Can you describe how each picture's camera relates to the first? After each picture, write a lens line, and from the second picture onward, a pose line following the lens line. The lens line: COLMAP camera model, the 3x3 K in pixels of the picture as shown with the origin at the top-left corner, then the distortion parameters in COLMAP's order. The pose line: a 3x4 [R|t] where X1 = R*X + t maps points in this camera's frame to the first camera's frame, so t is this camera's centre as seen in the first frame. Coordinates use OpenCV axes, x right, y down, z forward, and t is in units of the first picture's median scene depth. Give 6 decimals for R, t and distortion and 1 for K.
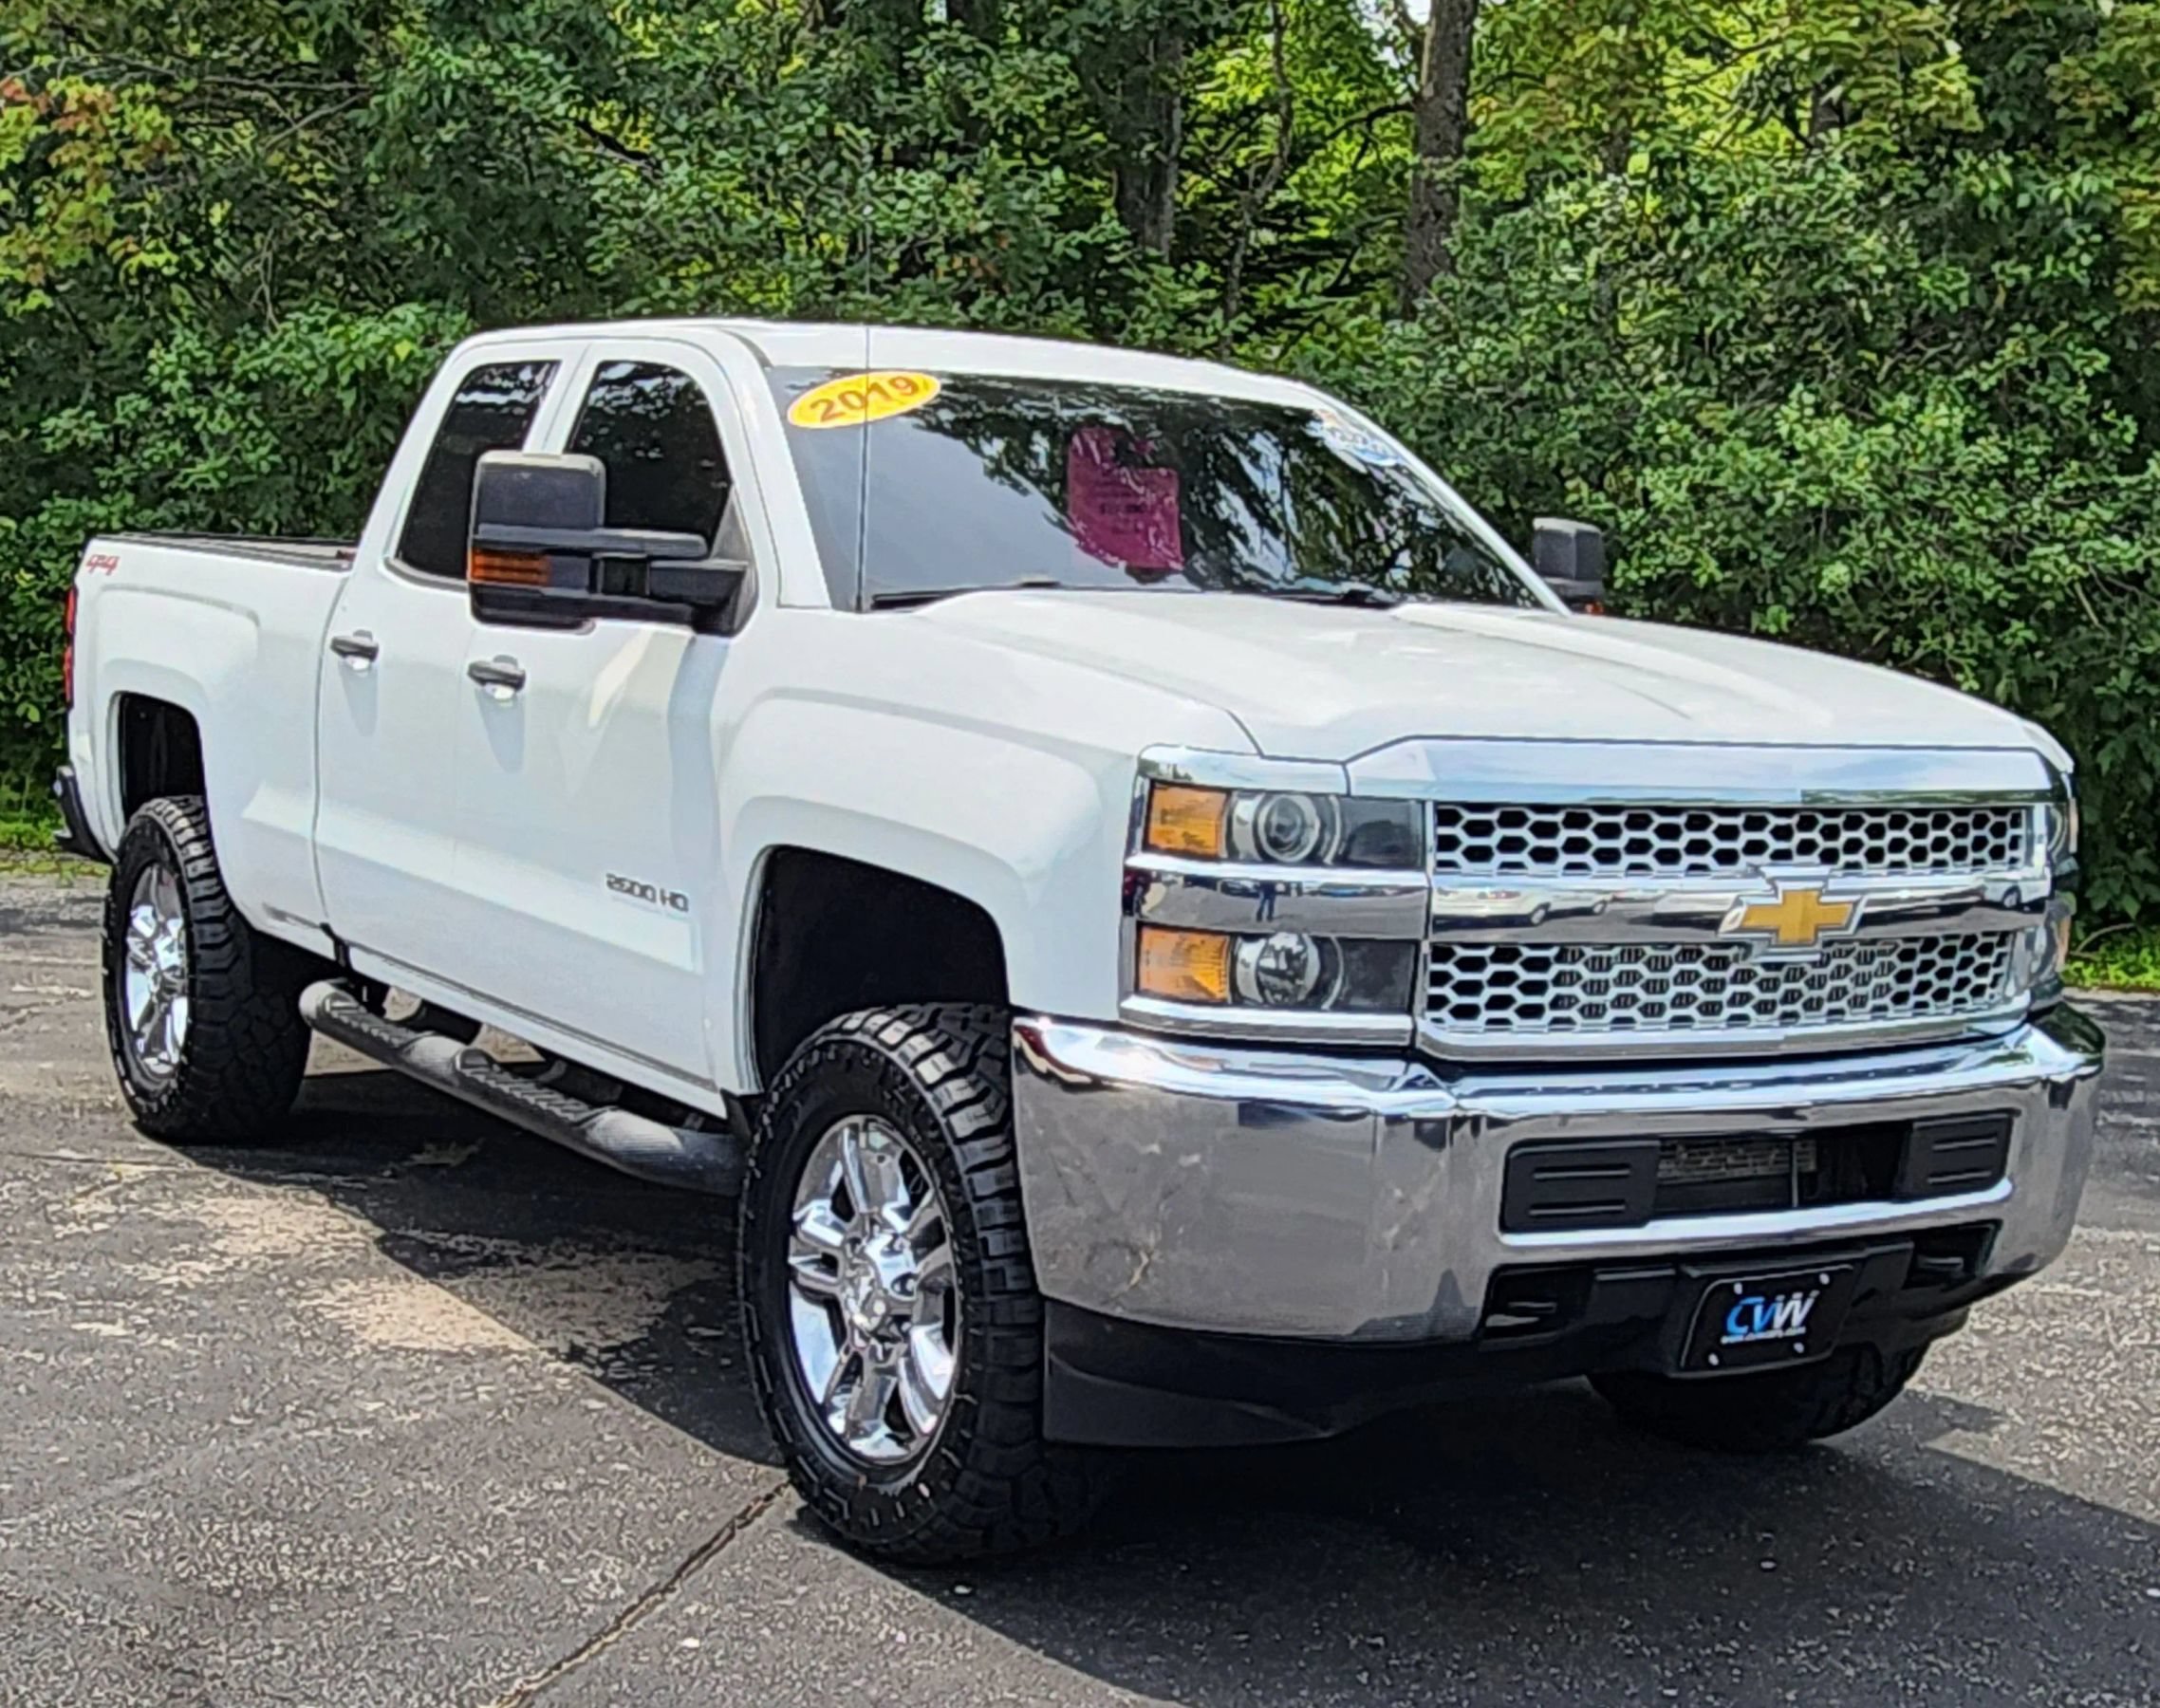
lens RADIAL K [[3010.4, 0, 1040.6], [0, 3010.4, 858.9], [0, 0, 1]] dist [-0.001355, 0.048182]
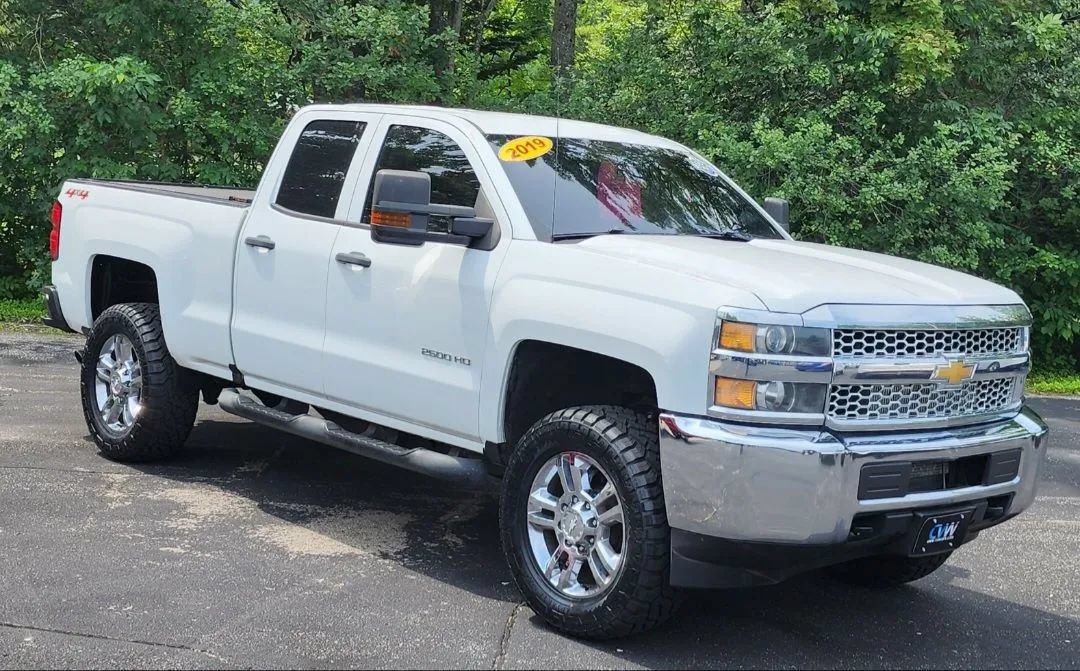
lens RADIAL K [[1434.9, 0, 545.0], [0, 1434.9, 272.4], [0, 0, 1]] dist [0.147741, -0.043730]
pose [[0.986337, 0.009572, 0.164459, -0.273101], [-0.005387, 0.999651, -0.025871, -0.030066], [-0.164649, 0.024632, 0.986045, -0.144180]]
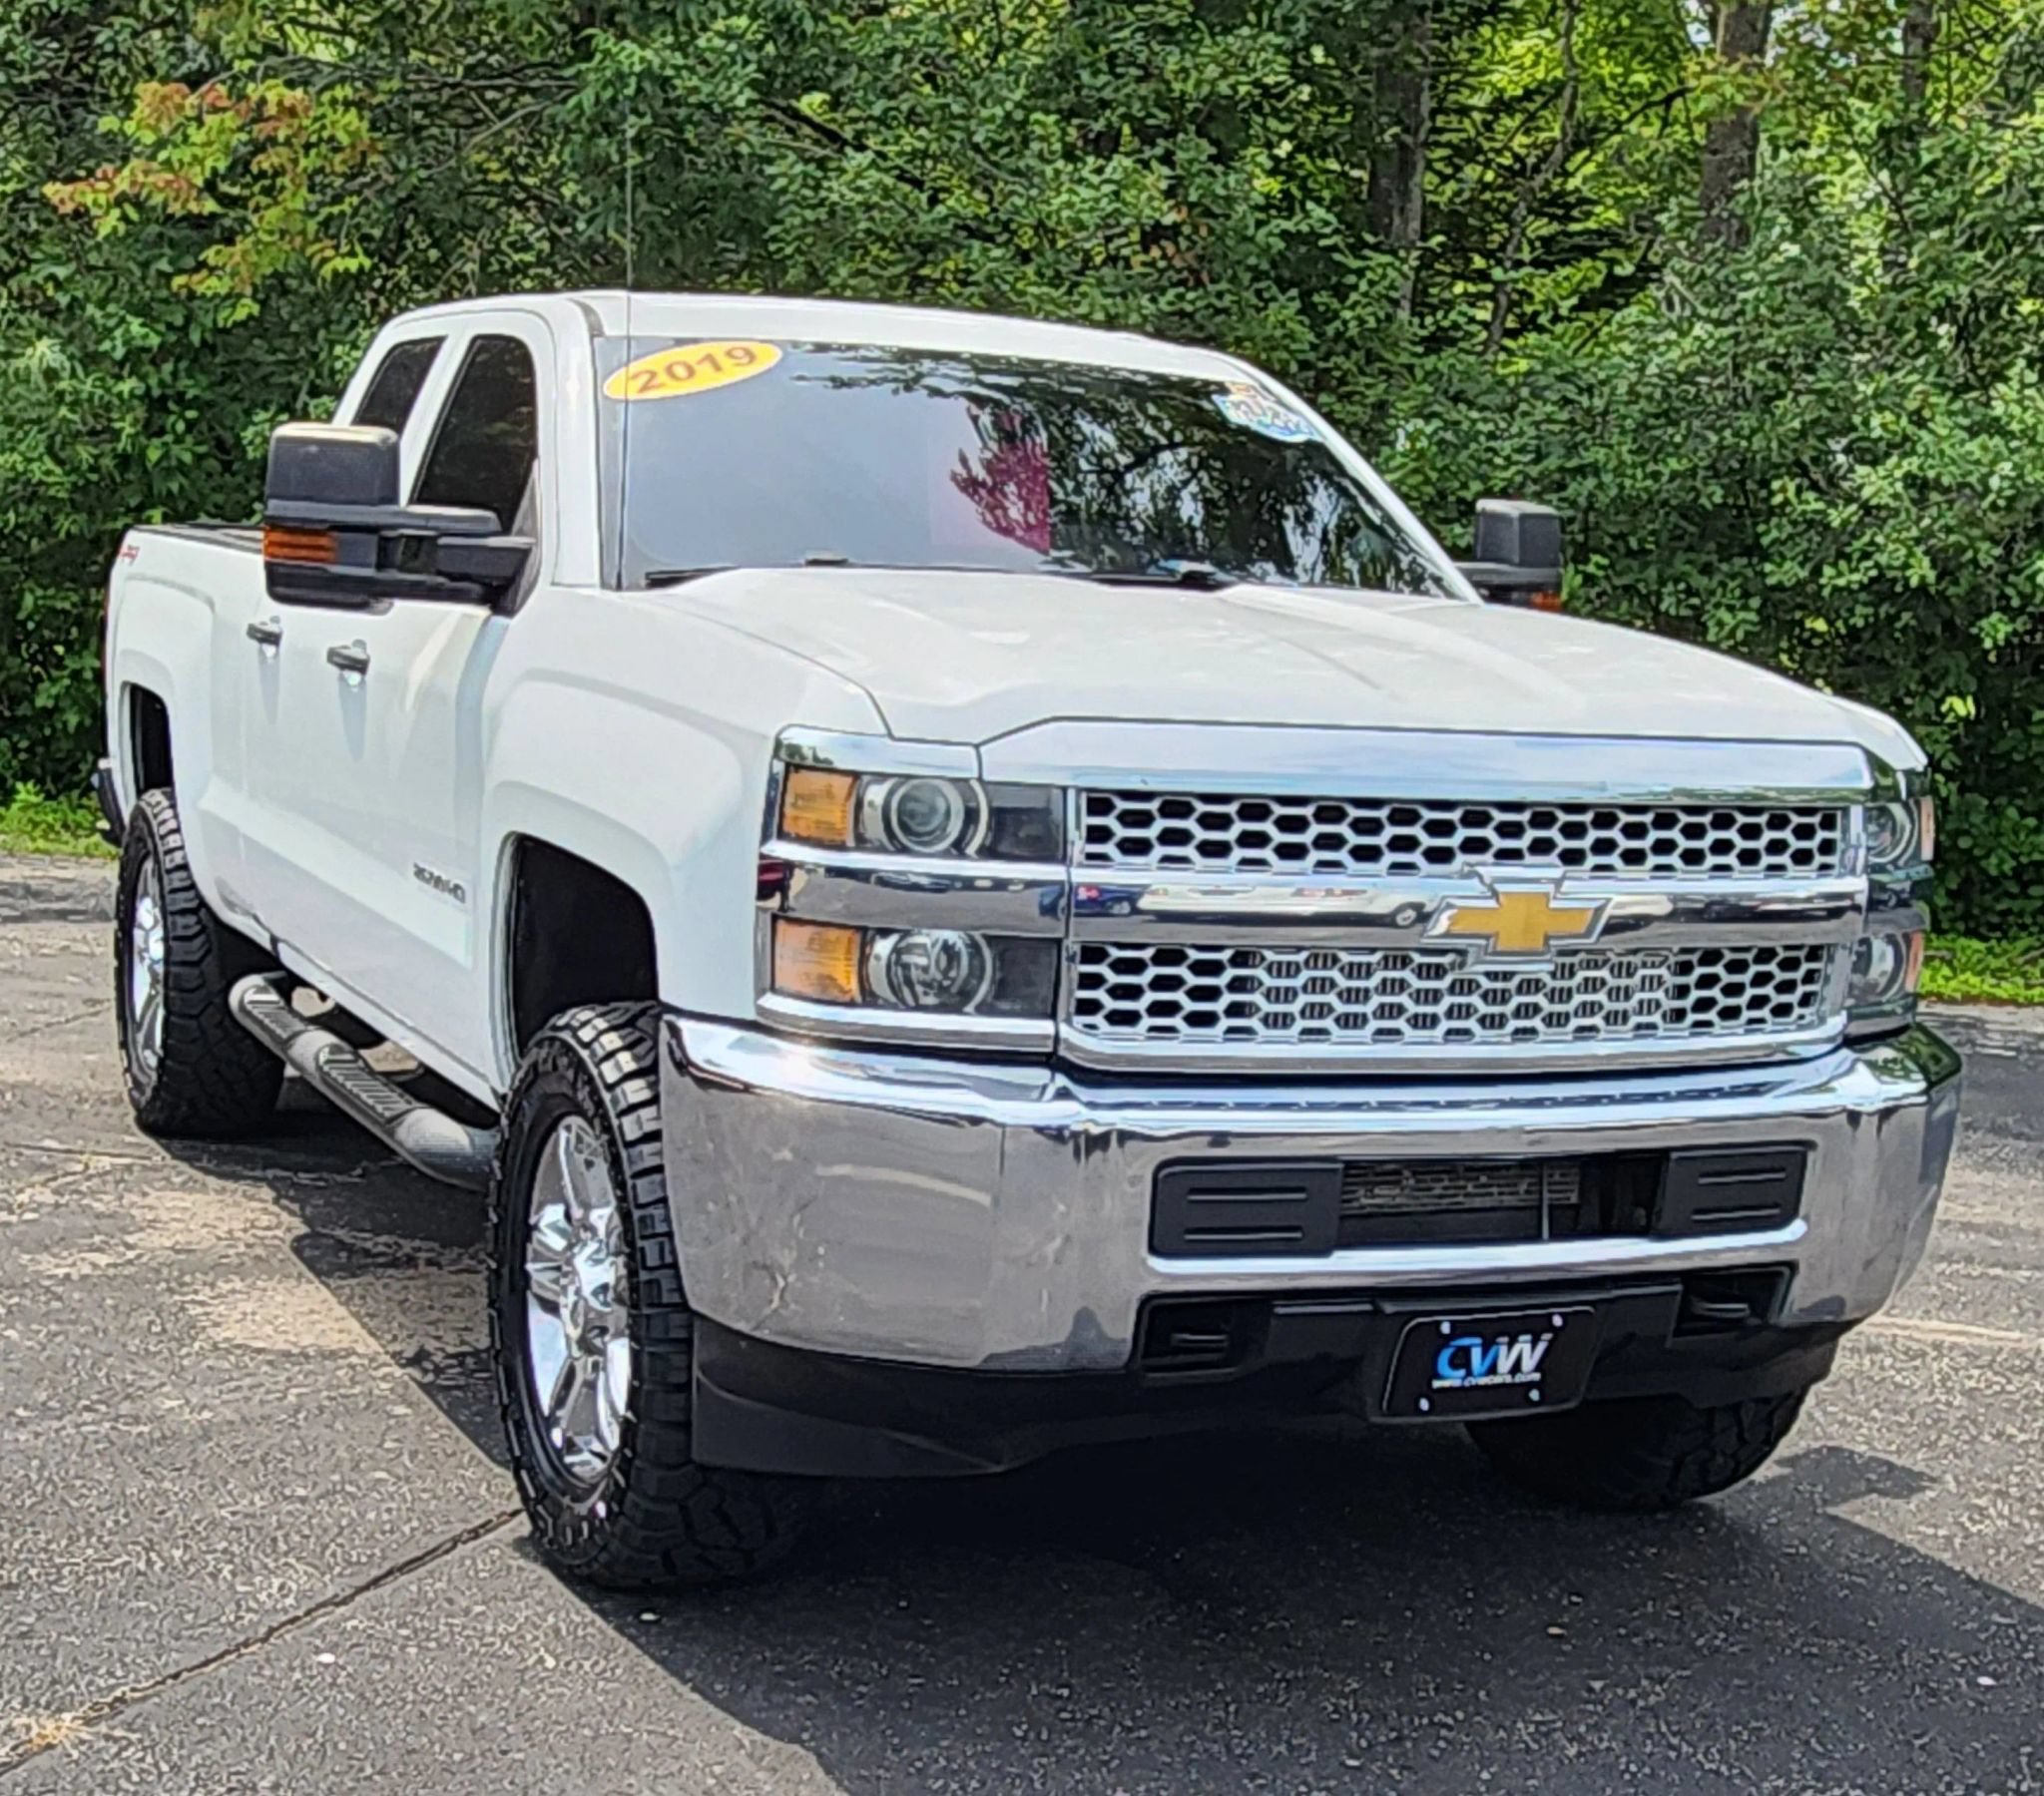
lens RADIAL K [[3065.3, 0, 1017.3], [0, 3065.3, 930.8], [0, 0, 1]] dist [-0.000600, 0.013698]
pose [[0.991027, 0.017005, -0.132574, 0.208227], [-0.014721, 0.999726, 0.018187, 0.006705], [0.132847, -0.016072, 0.991006, 0.058406]]
